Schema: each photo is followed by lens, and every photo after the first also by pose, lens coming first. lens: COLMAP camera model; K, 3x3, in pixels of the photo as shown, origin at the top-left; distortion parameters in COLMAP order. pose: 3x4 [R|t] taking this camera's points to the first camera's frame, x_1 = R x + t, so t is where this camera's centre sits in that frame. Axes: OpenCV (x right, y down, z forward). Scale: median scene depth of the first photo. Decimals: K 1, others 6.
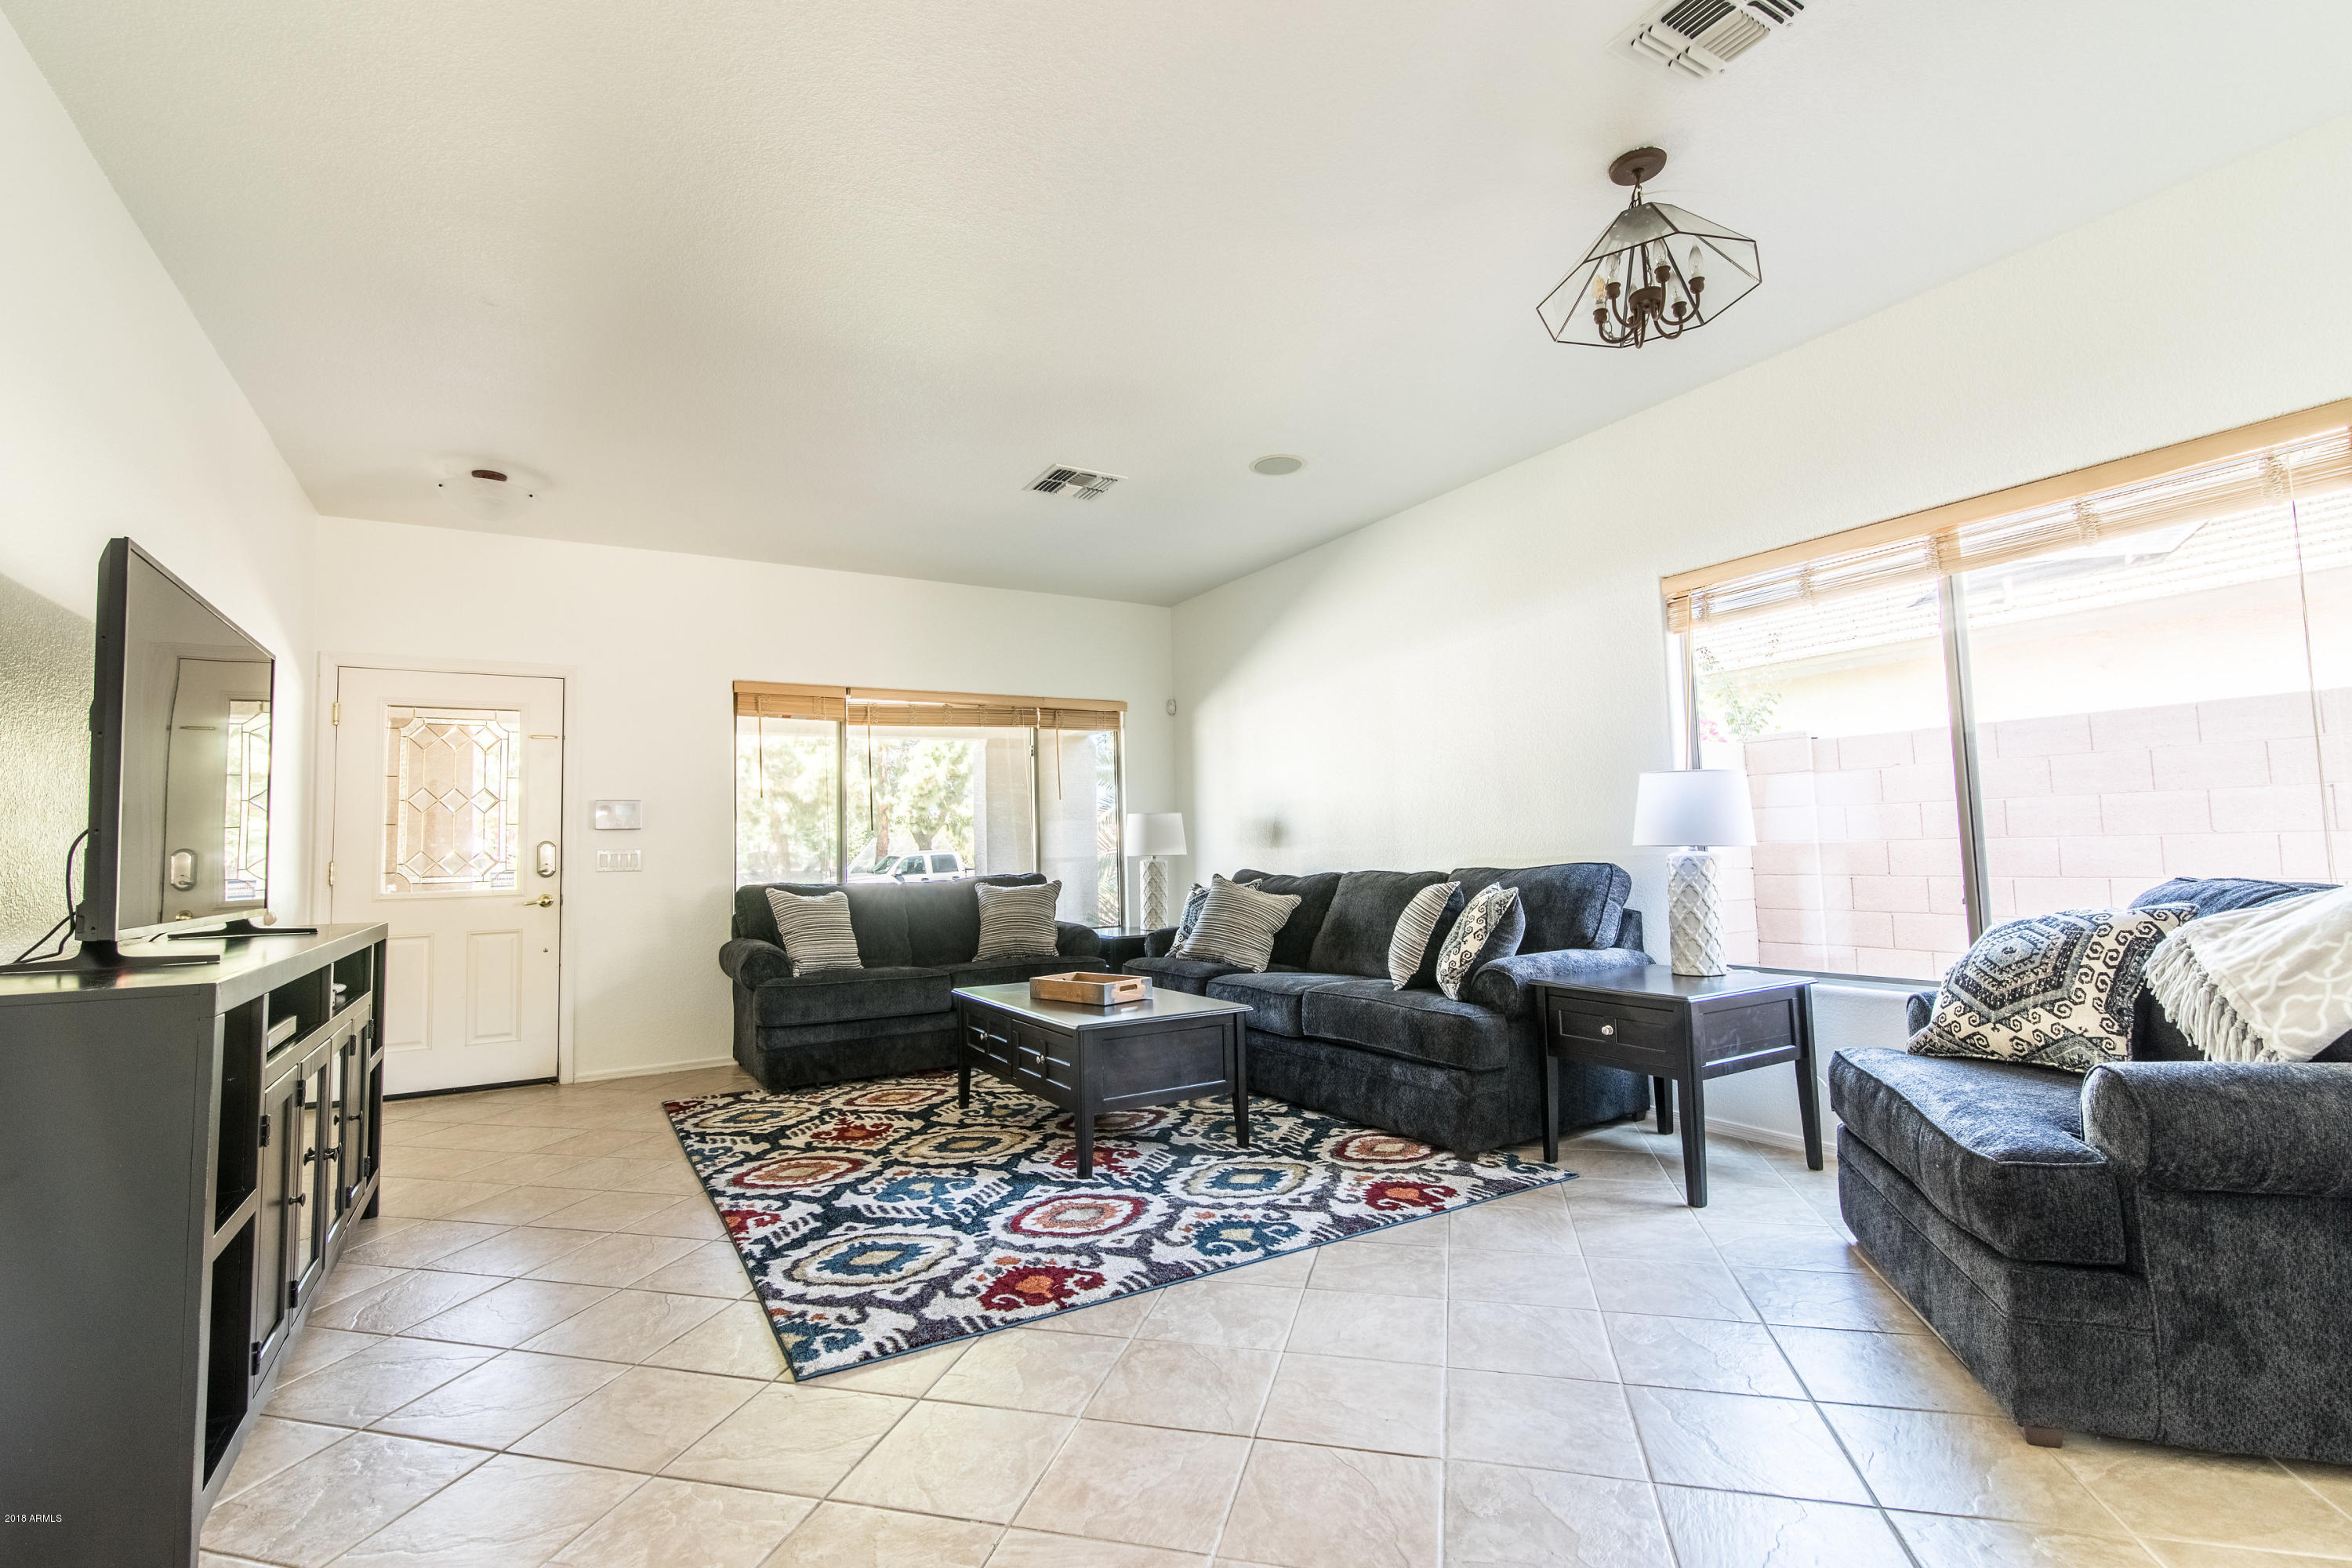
lens RADIAL K [[1060.3, 0, 1176.0], [0, 1060.3, 784.0], [0, 0, 1]] dist [0.001053, -0.000542]
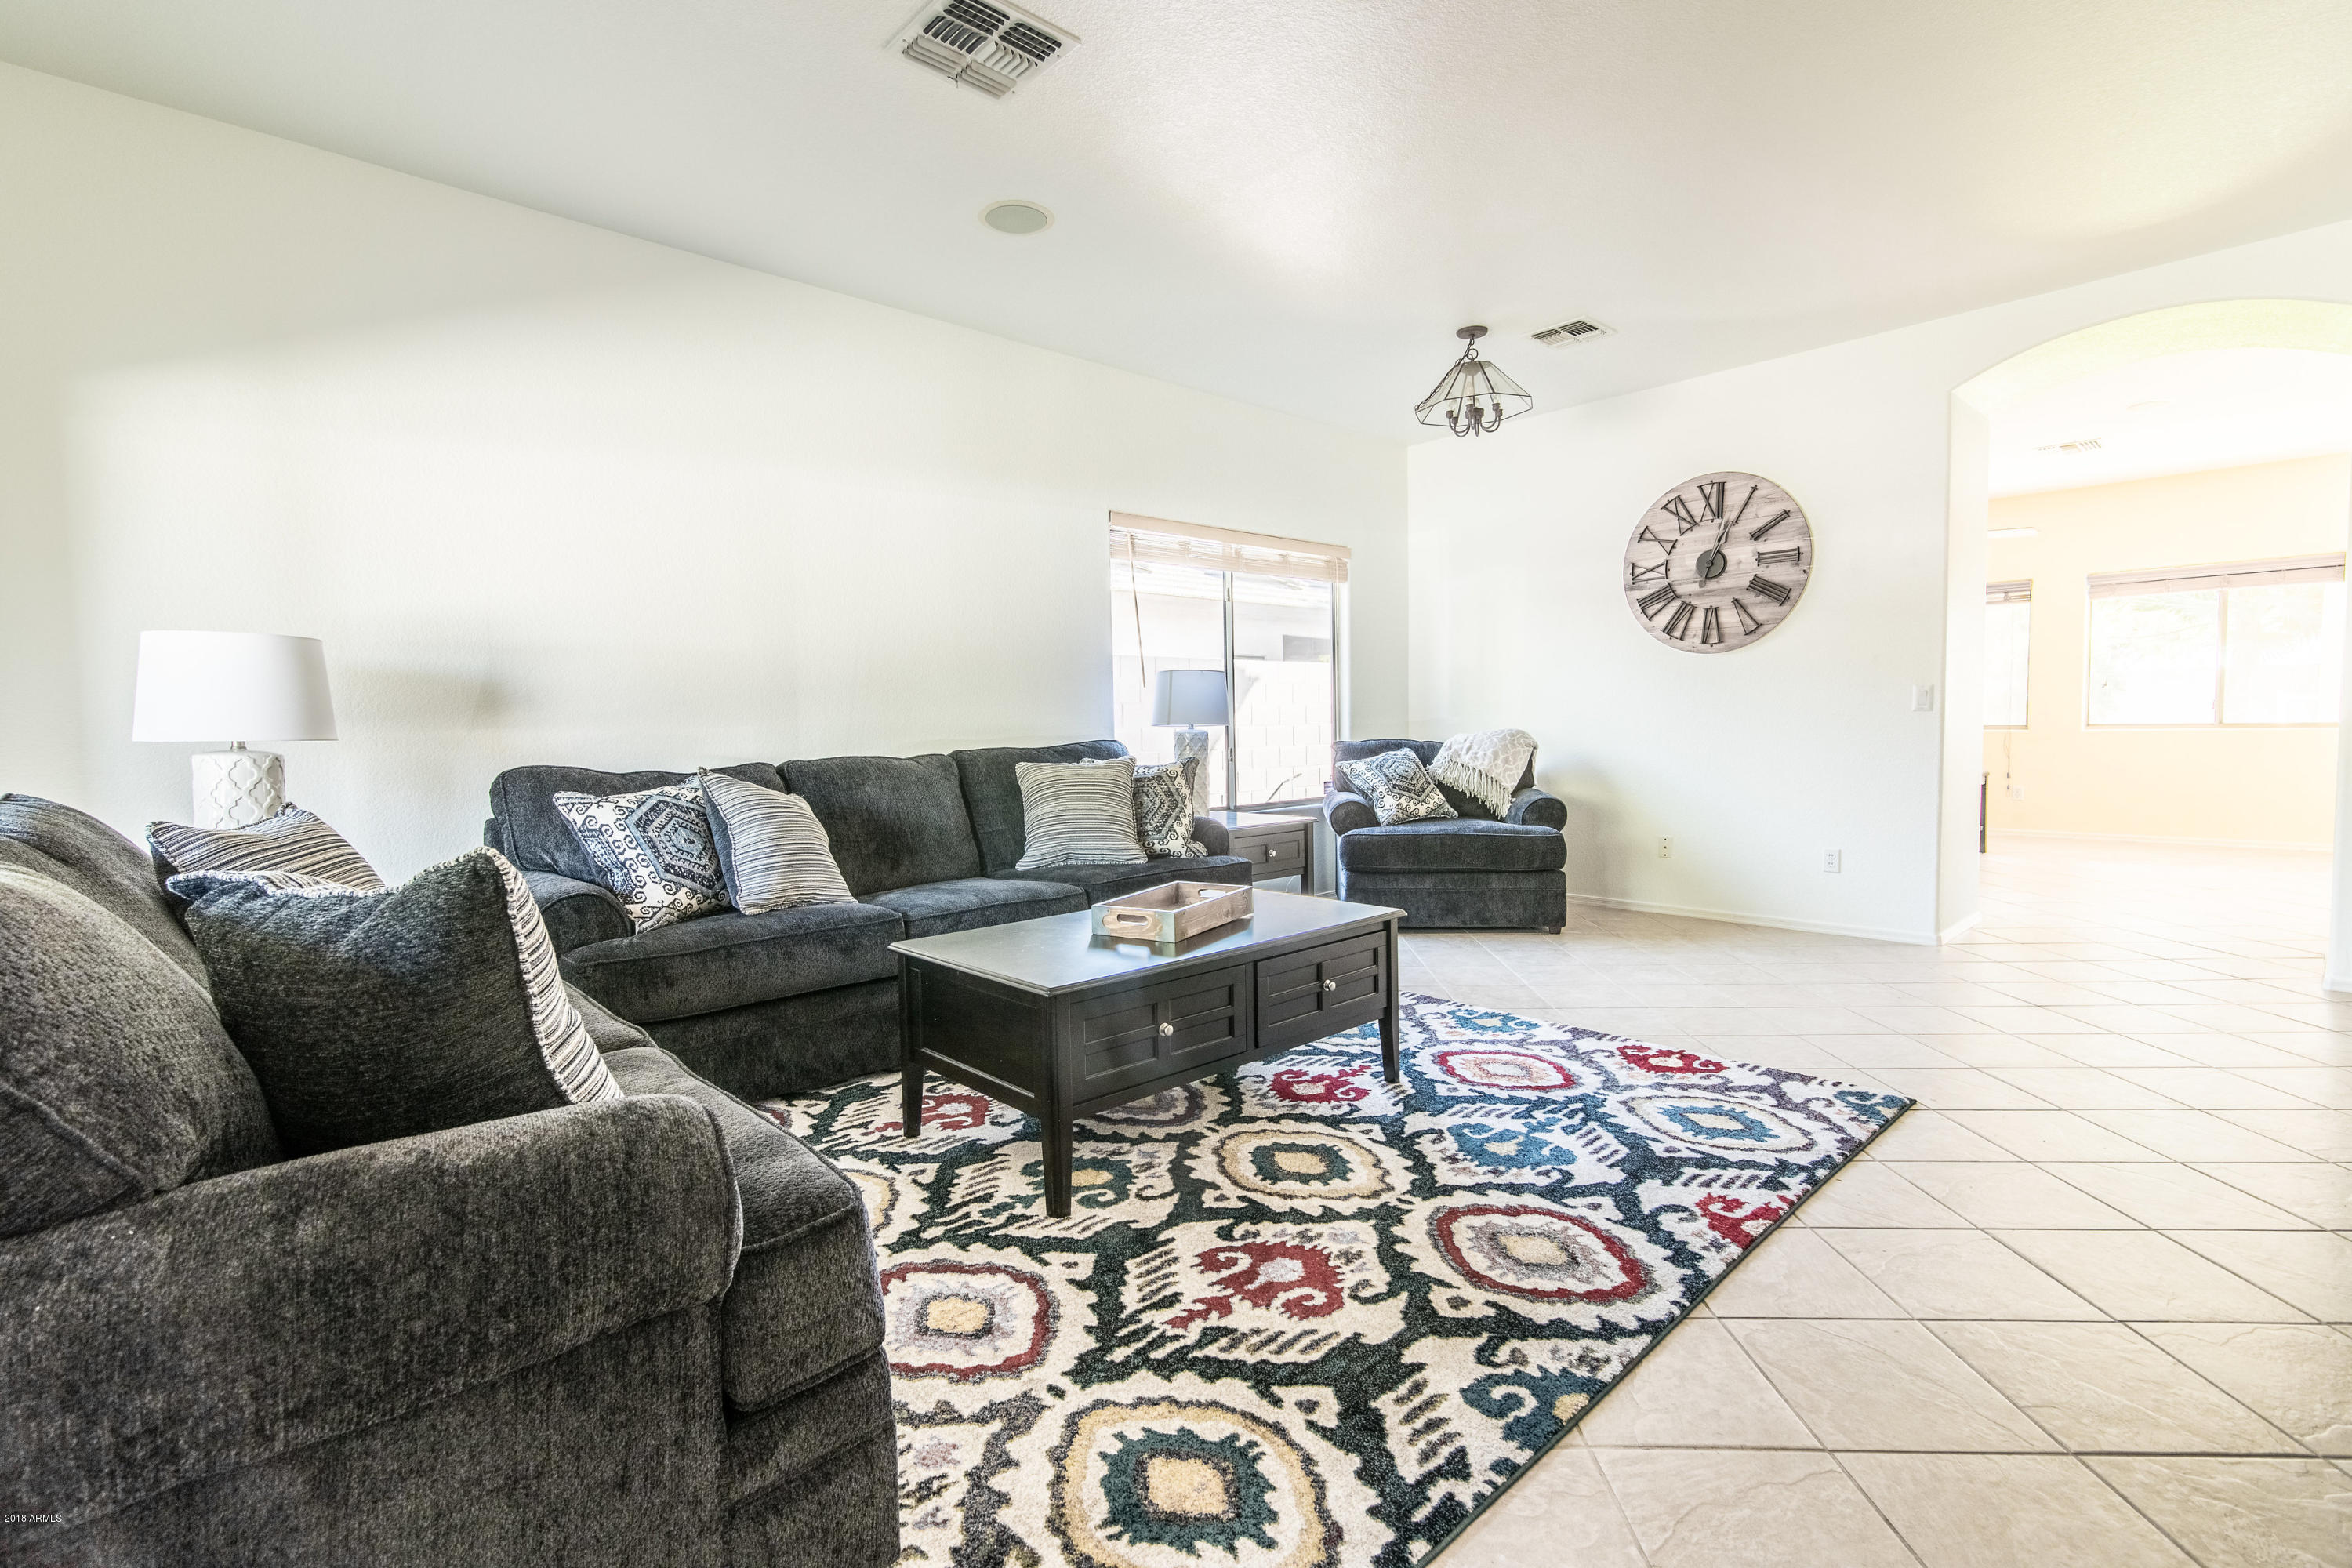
lens RADIAL K [[1060.3, 0, 1176.0], [0, 1060.3, 784.0], [0, 0, 1]] dist [0.001053, -0.000542]
pose [[-0.208478, -0.021168, 0.977798, -0.976527], [-0.038958, 0.999152, 0.013324, 0.131858], [-0.977251, -0.035315, -0.209126, 1.482841]]
